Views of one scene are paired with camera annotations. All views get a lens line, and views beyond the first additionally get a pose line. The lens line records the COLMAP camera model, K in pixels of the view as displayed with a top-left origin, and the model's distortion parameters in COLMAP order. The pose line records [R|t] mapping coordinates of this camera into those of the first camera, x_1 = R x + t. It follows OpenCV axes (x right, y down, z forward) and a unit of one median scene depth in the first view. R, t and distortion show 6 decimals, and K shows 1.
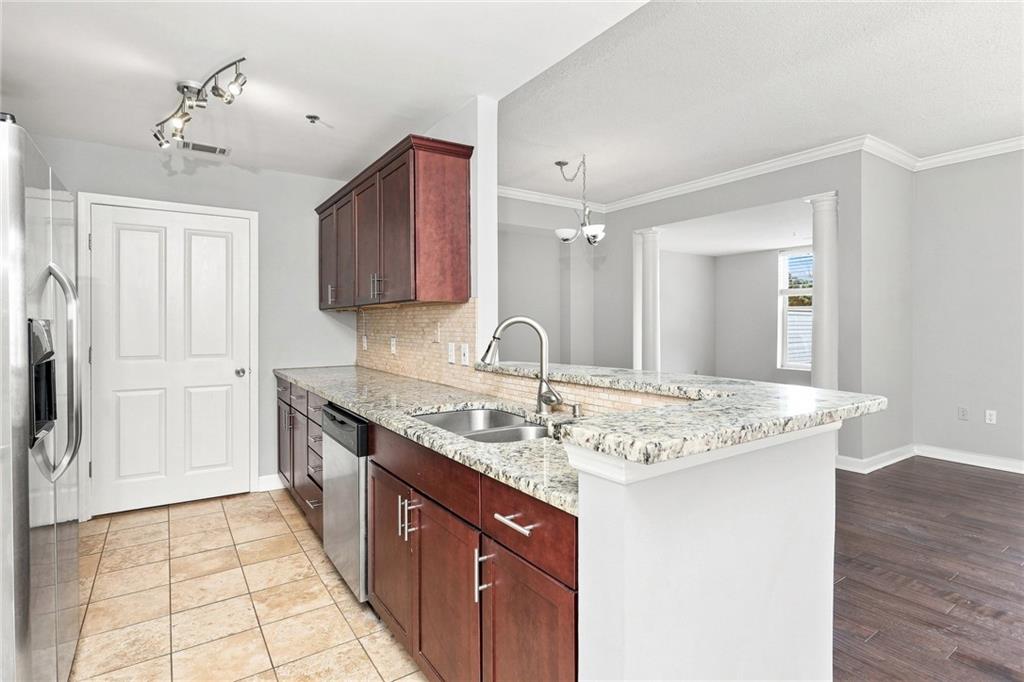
lens RADIAL K [[509.3, 0, 508.0], [0, 509.3, 328.6], [0, 0, 1]] dist [-0.001867, -0.000214]
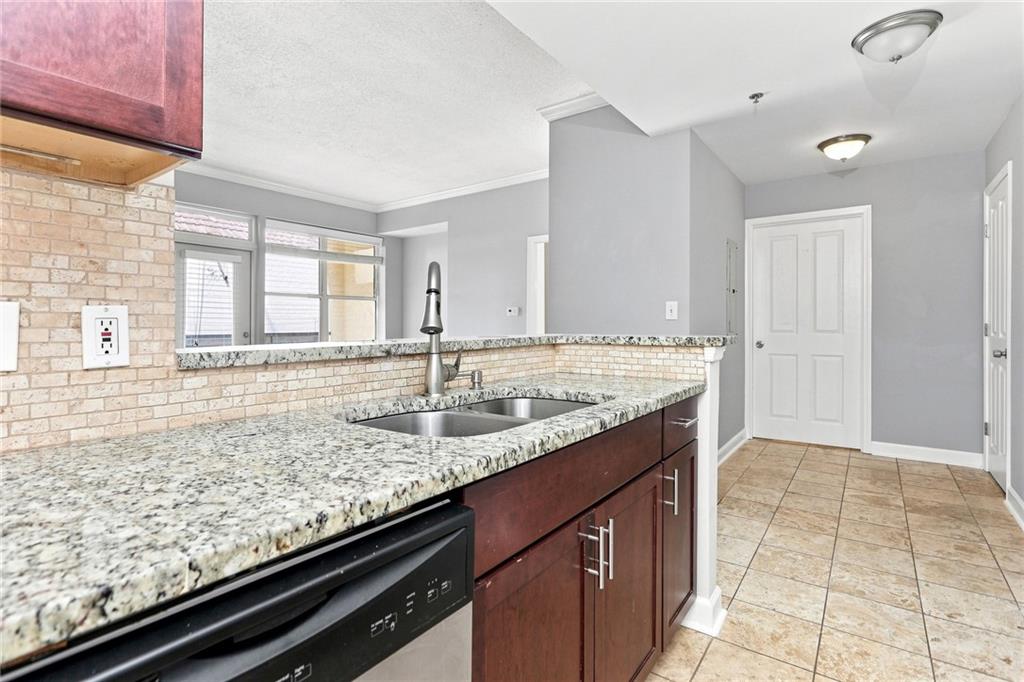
lens RADIAL K [[509.3, 0, 508.0], [0, 509.3, 328.6], [0, 0, 1]] dist [-0.001867, -0.000214]
pose [[-0.347375, -0.002152, 0.937724, -0.735550], [0.012210, 0.999902, 0.006818, 0.067871], [-0.937647, 0.013818, -0.347315, 1.264157]]
